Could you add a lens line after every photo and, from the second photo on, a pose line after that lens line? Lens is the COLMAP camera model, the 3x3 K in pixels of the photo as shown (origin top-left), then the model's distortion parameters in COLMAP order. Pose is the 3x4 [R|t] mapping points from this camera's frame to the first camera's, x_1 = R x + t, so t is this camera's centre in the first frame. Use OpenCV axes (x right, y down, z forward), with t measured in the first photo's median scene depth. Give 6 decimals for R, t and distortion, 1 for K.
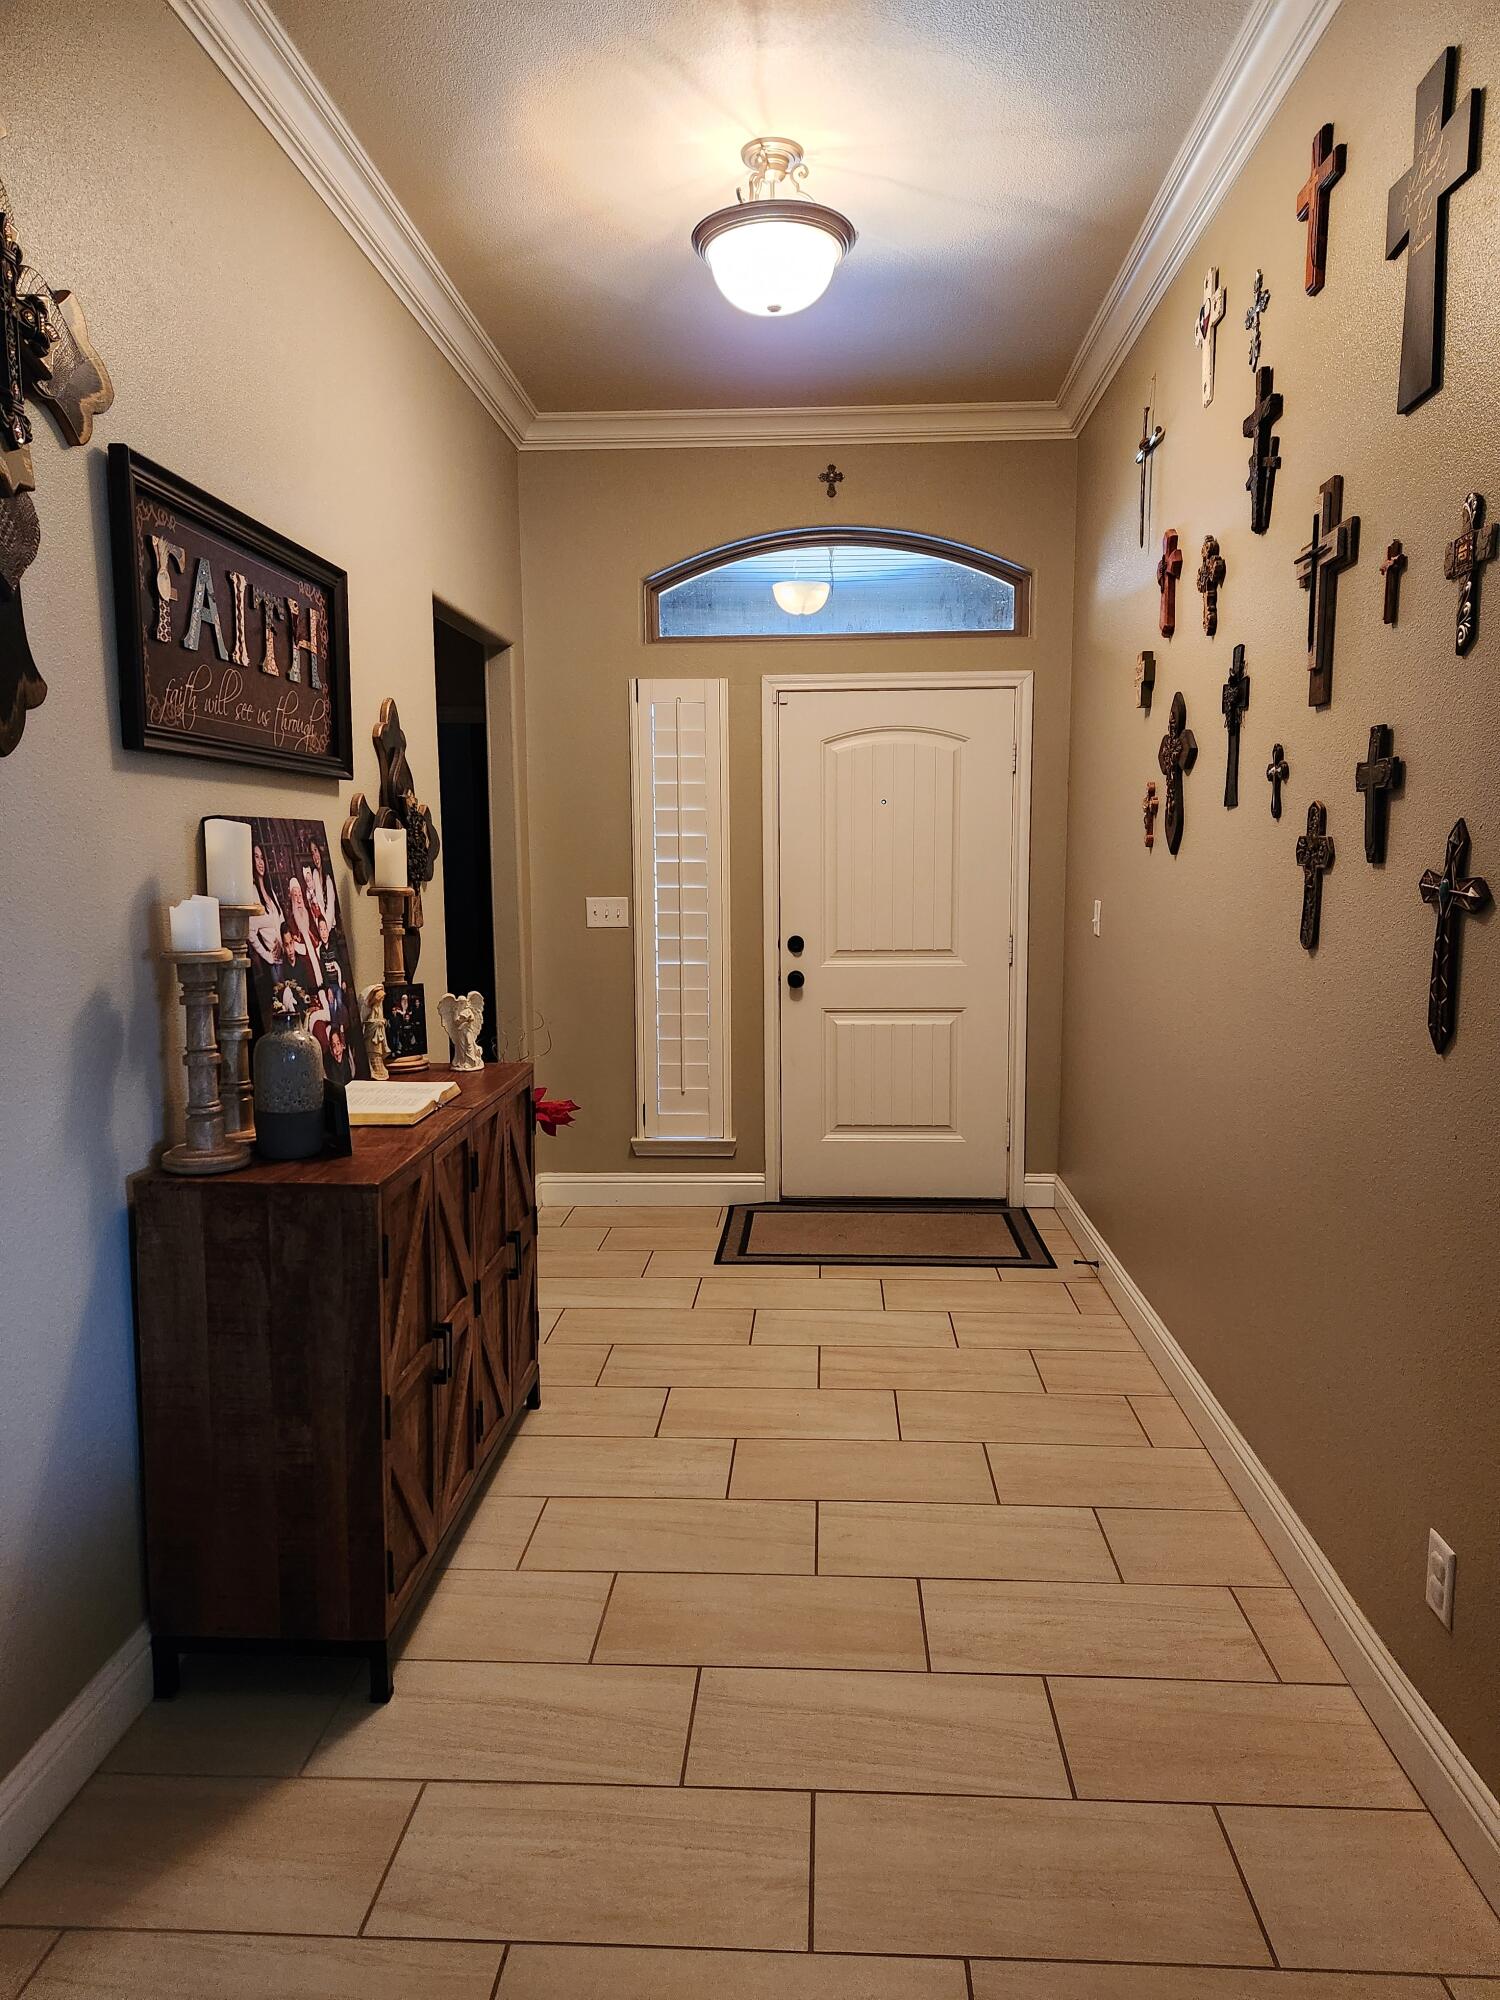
lens RADIAL K [[1341.3, 0, 750.6], [0, 1341.3, 1003.8], [0, 0, 1]] dist [0.069980, -0.033795]
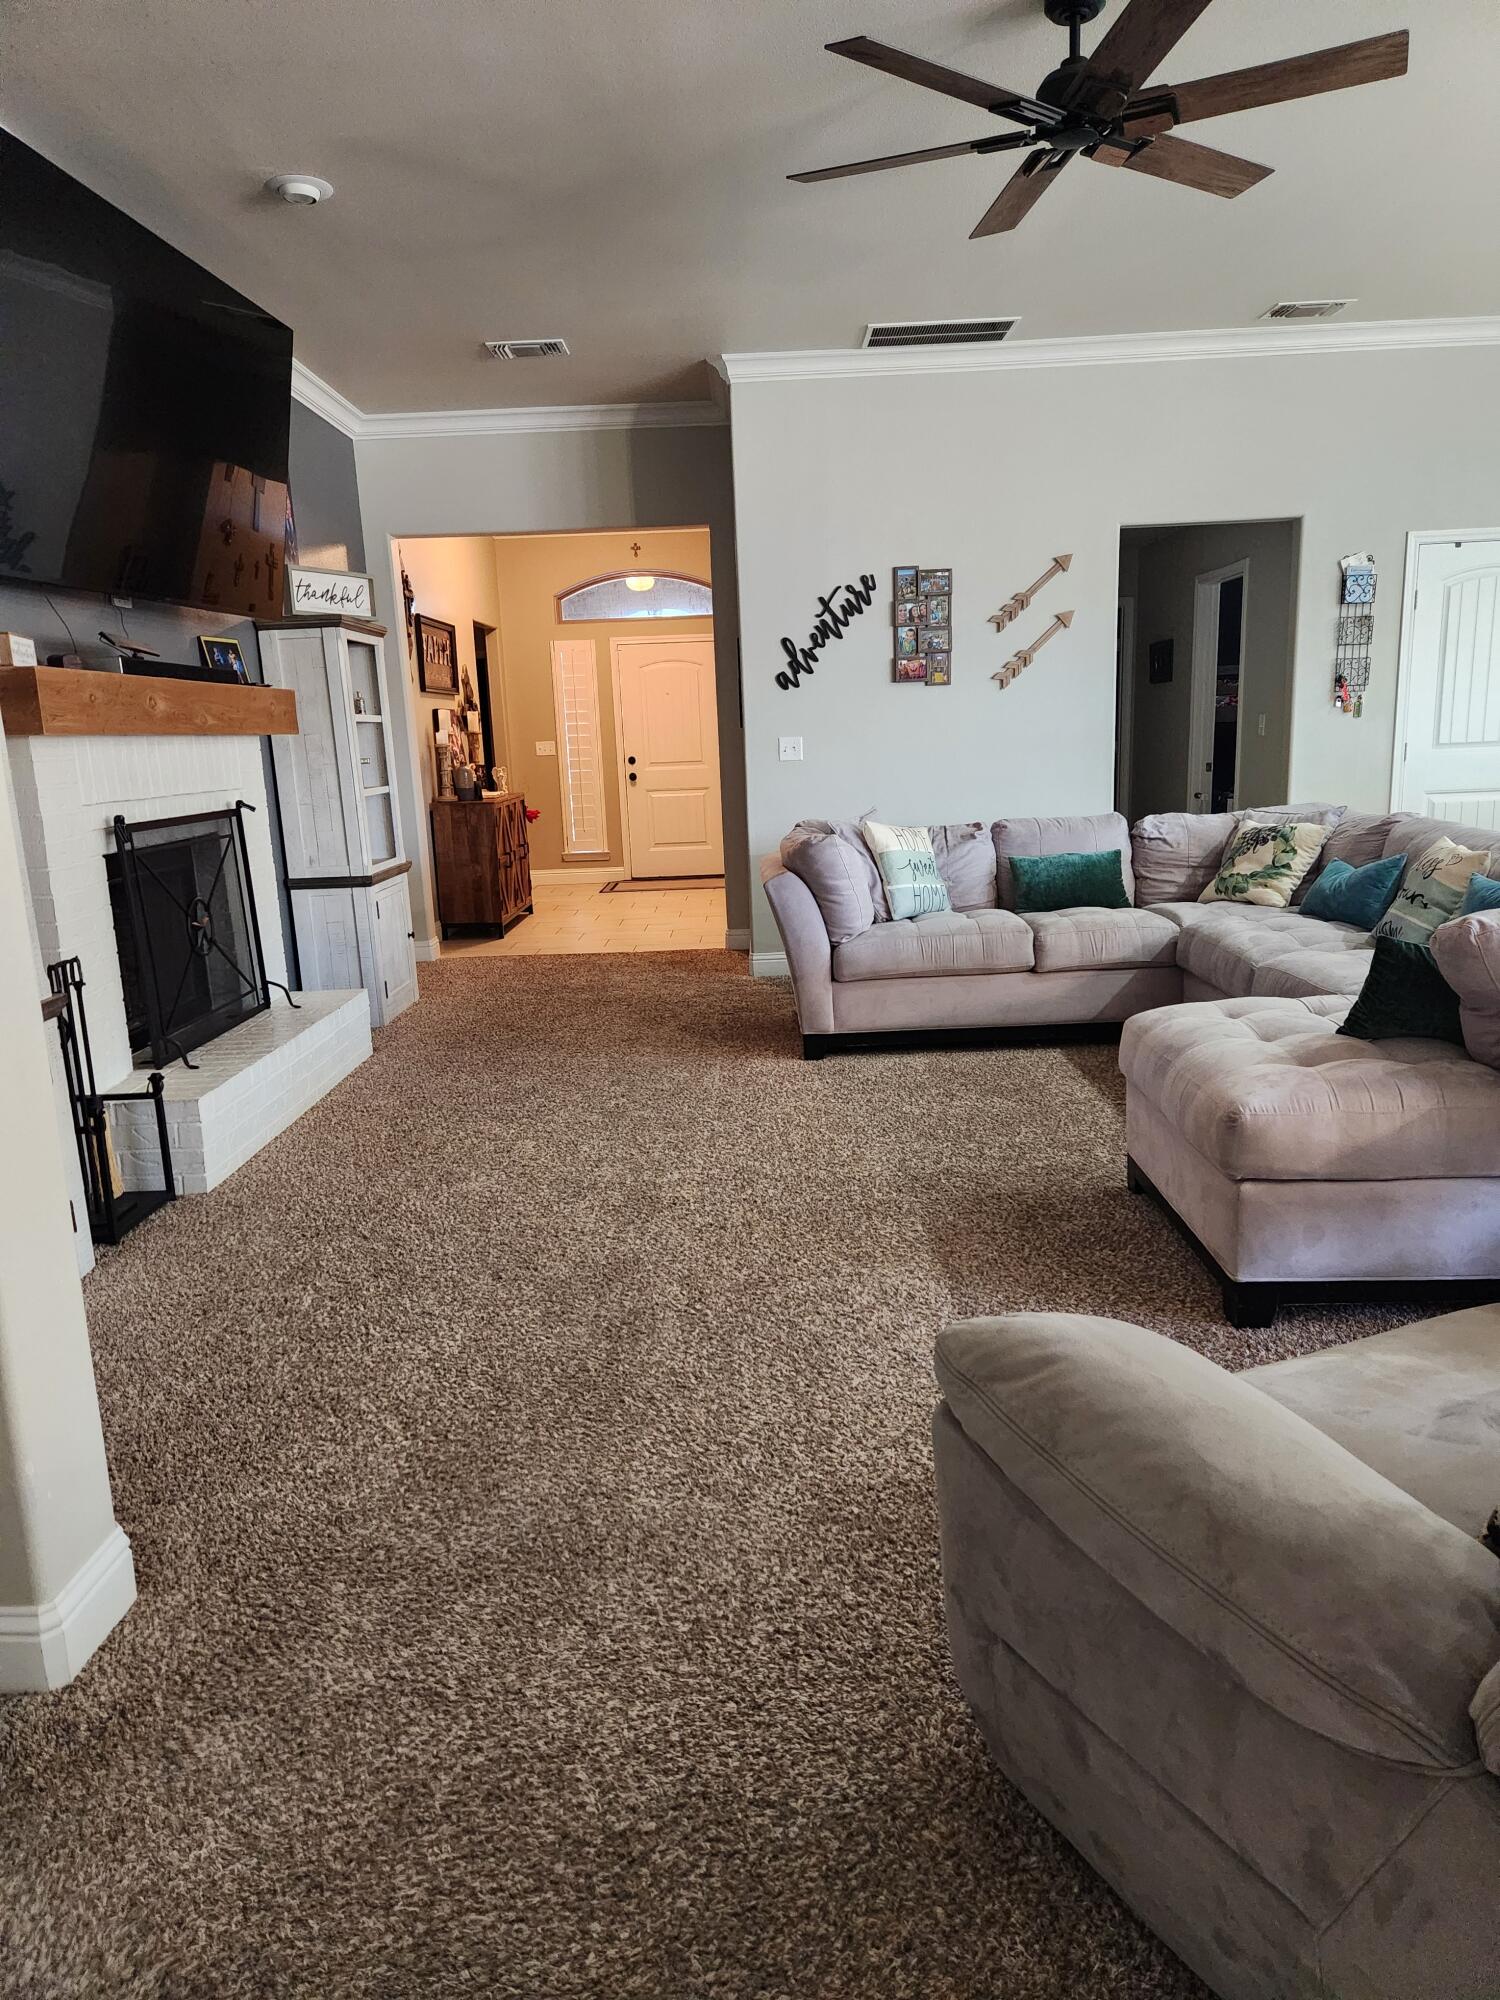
lens RADIAL K [[1341.3, 0, 744.6], [0, 1341.3, 997.8], [0, 0, 1]] dist [0.069980, -0.033795]
pose [[0.998262, -0.043678, 0.039556, 0.117096], [0.040358, 0.995883, 0.081164, 0.177266], [-0.042938, -0.079426, 0.995916, -1.281367]]
